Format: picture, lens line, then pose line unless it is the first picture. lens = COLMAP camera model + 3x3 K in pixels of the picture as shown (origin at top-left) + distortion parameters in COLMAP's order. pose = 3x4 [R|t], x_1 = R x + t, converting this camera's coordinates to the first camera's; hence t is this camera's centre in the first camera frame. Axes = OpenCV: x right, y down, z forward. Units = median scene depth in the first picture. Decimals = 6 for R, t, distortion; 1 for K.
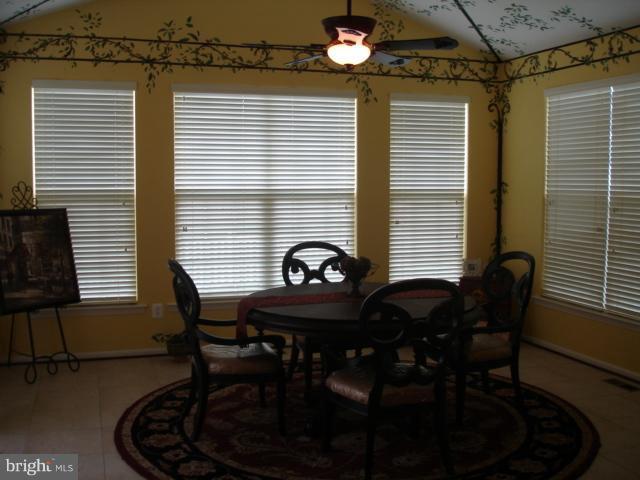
lens RADIAL K [[731.0, 0, 317.0], [0, 731.0, 239.7], [0, 0, 1]] dist [-0.105201, 0.000000]
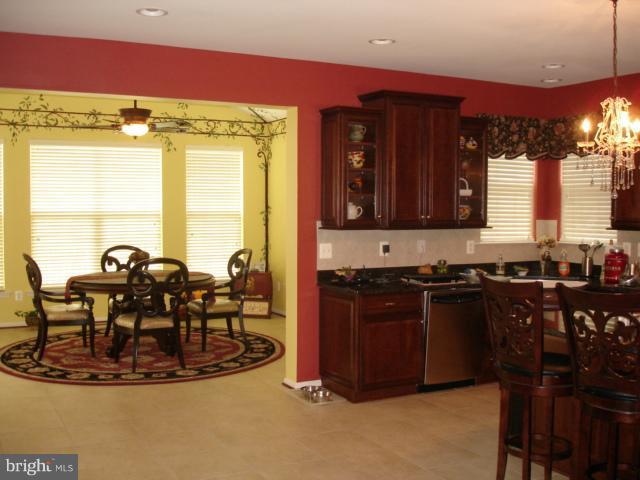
lens RADIAL K [[731.0, 0, 323.6], [0, 731.0, 240.9], [0, 0, 1]] dist [-0.105201, 0.000000]
pose [[0.984485, -0.005838, 0.175372, 0.129153], [0.011262, 0.999488, -0.029949, 0.039517], [-0.175108, 0.031459, 0.984047, -0.515884]]
